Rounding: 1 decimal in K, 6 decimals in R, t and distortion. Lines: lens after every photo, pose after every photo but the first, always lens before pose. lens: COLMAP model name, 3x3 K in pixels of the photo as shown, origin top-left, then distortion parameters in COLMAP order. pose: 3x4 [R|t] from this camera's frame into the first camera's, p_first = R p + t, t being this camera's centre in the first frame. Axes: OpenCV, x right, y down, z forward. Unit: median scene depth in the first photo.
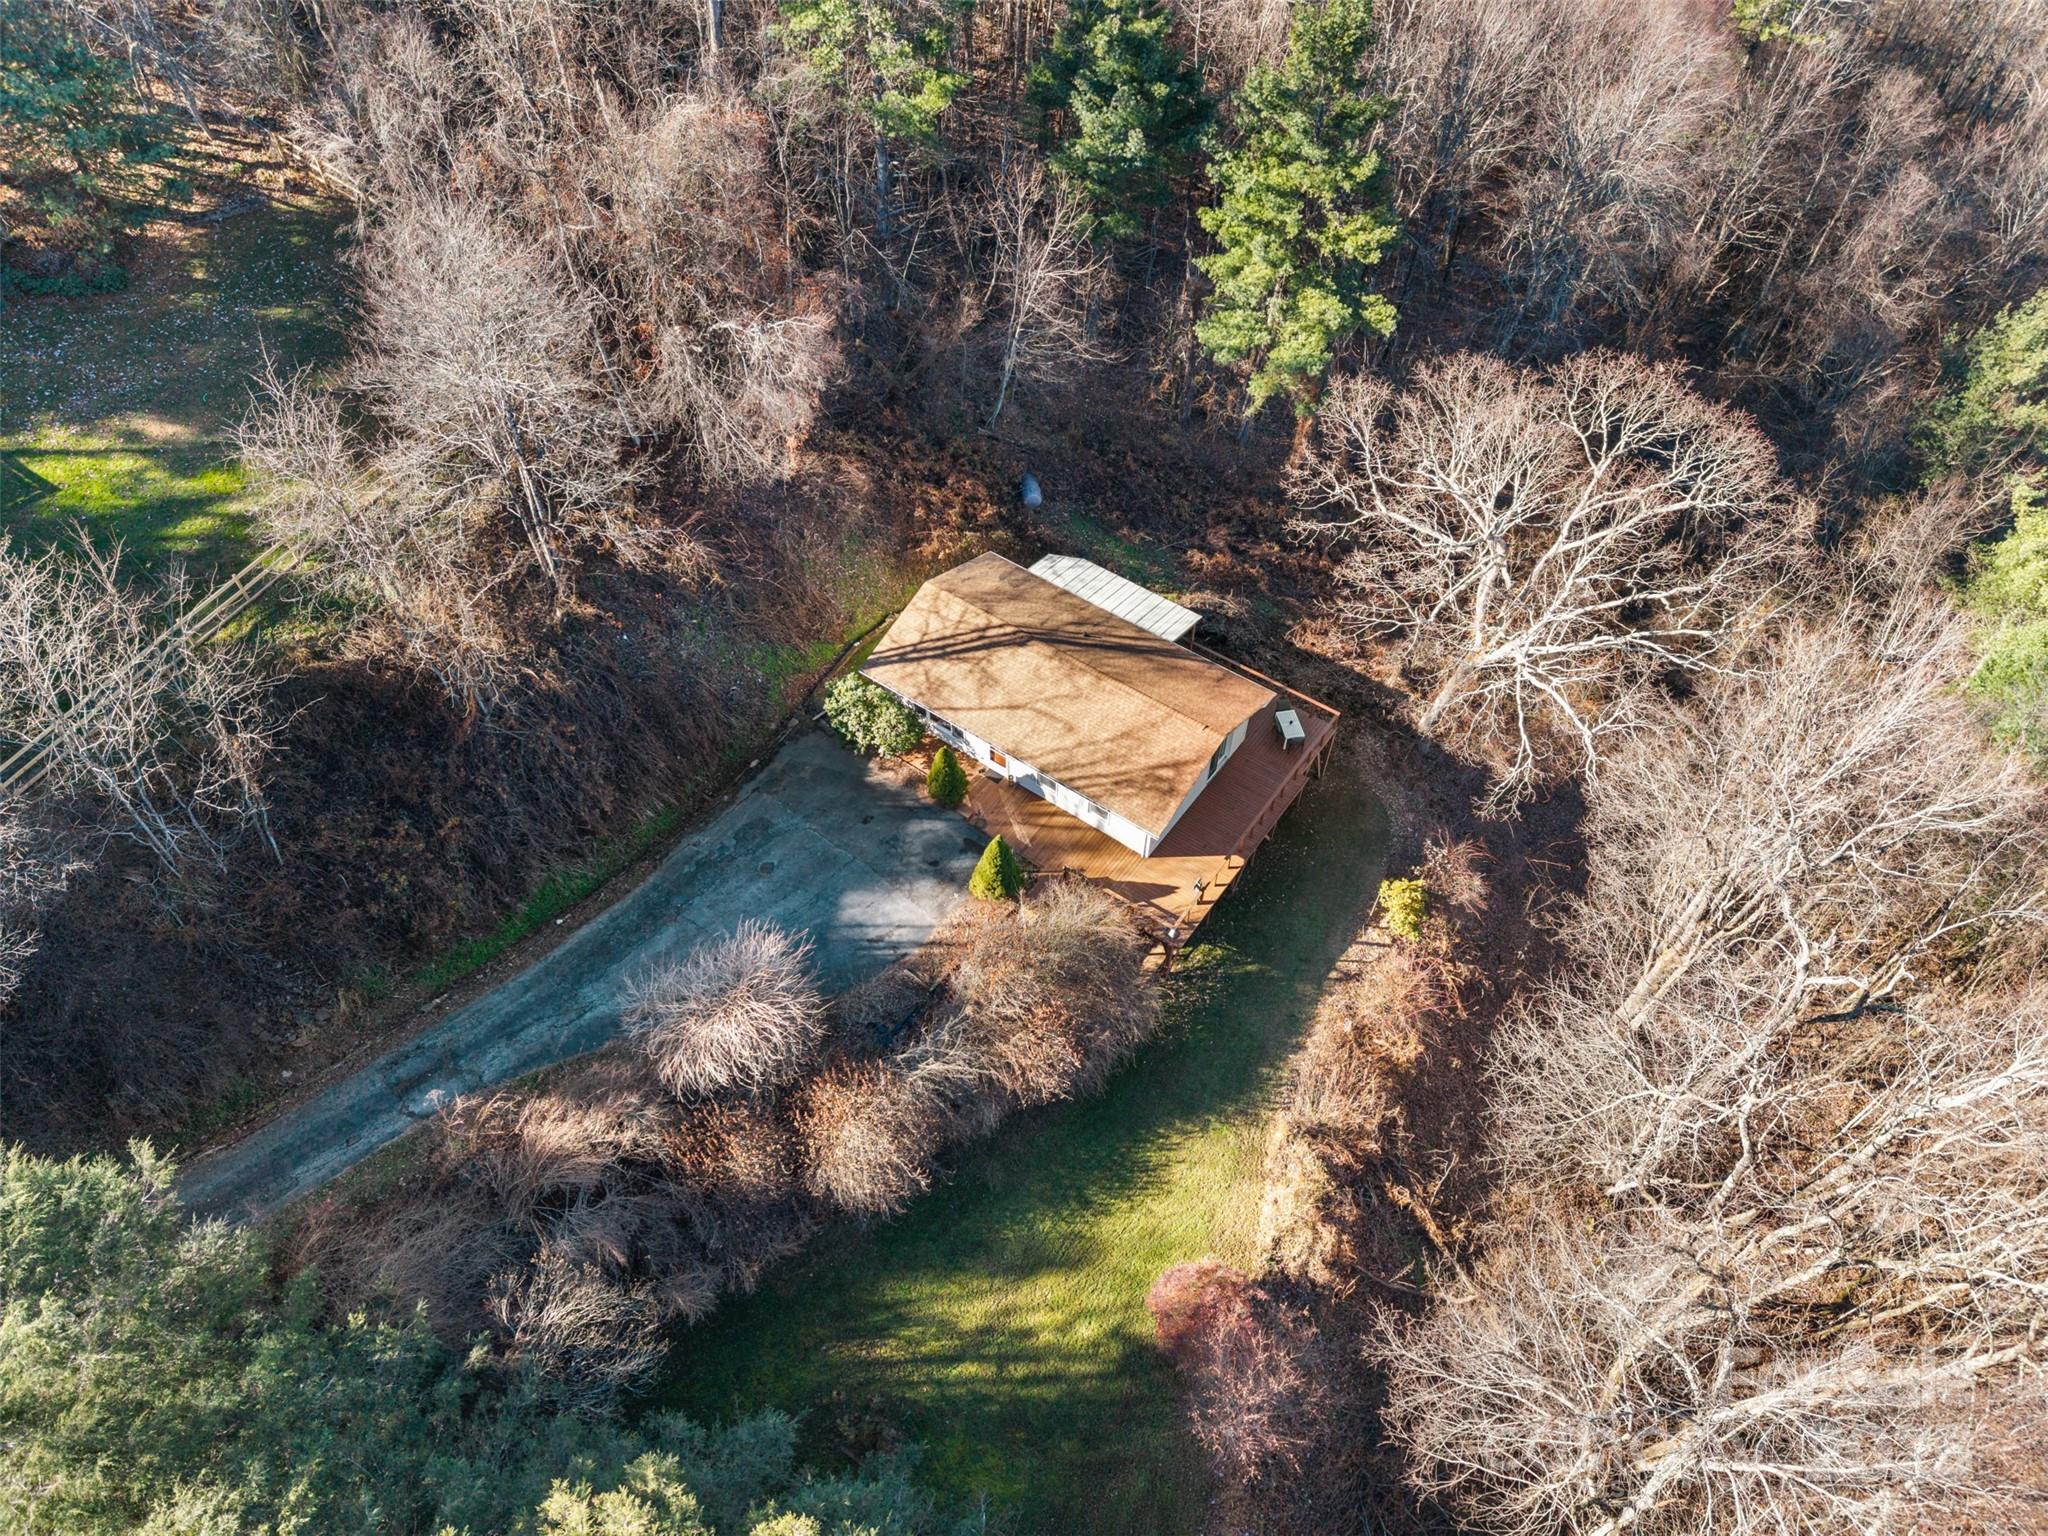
lens RADIAL K [[1384.1, 0, 1024.0], [0, 1384.1, 768.0], [0, 0, 1]] dist [-0.046406, -0.001540]
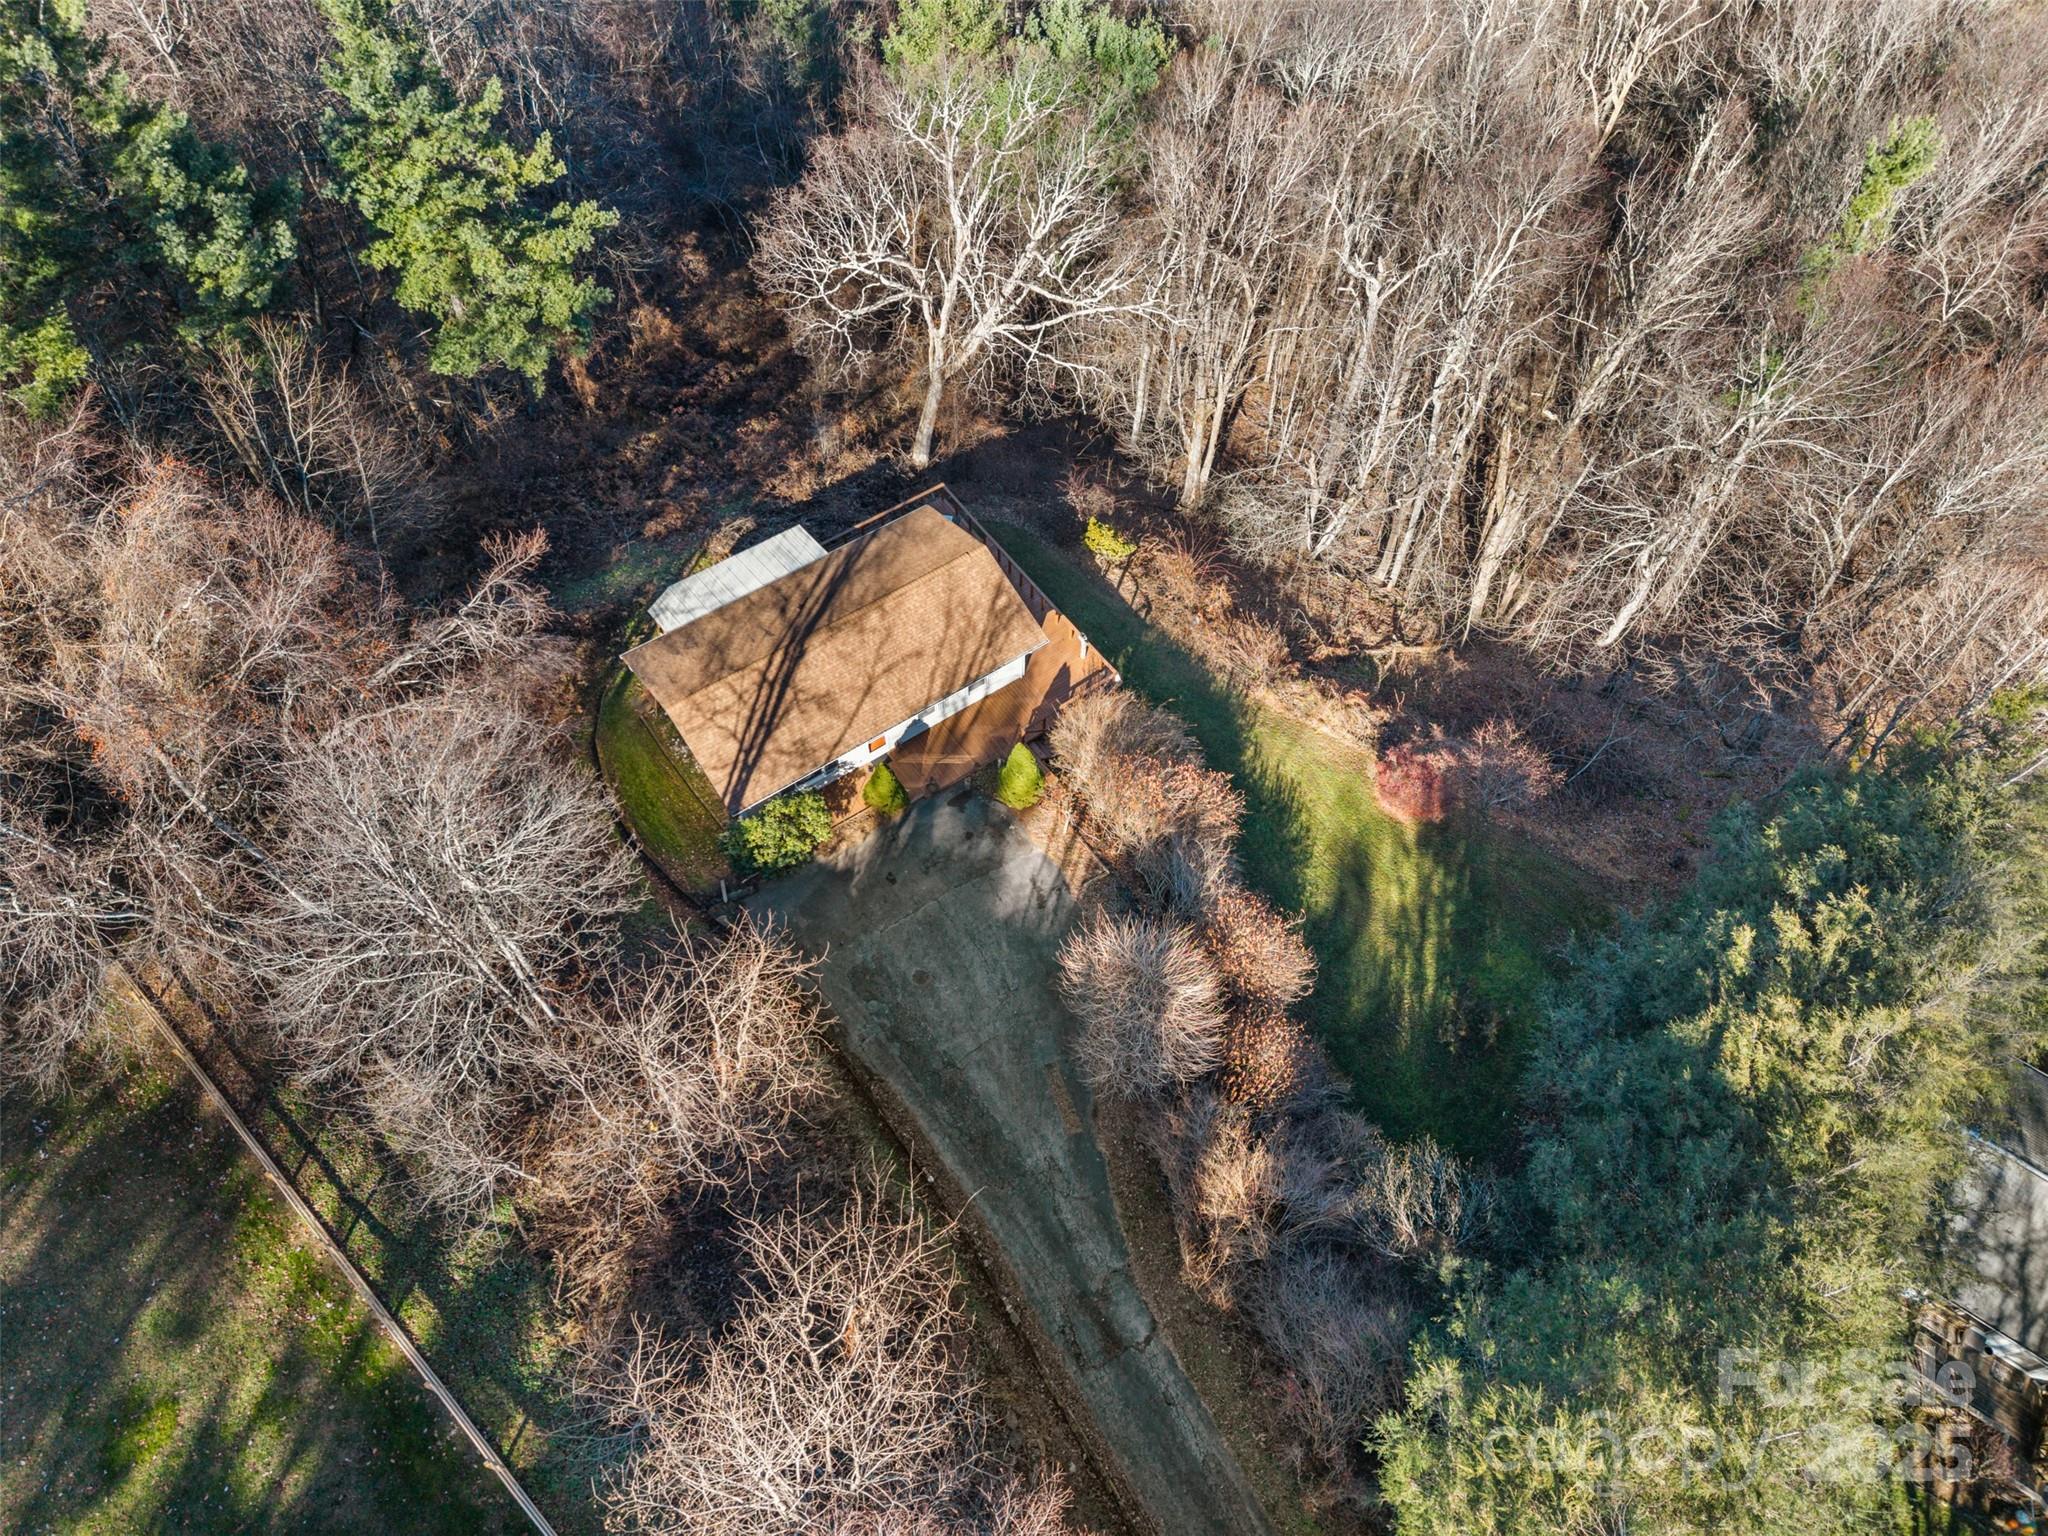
lens RADIAL K [[1384.1, 0, 1024.0], [0, 1384.1, 768.0], [0, 0, 1]] dist [-0.046406, -0.001540]
pose [[0.283984, -0.783322, 0.552955, -0.545961], [0.698380, 0.564129, 0.440482, -0.357340], [-0.656977, 0.261082, 0.707260, 0.243909]]
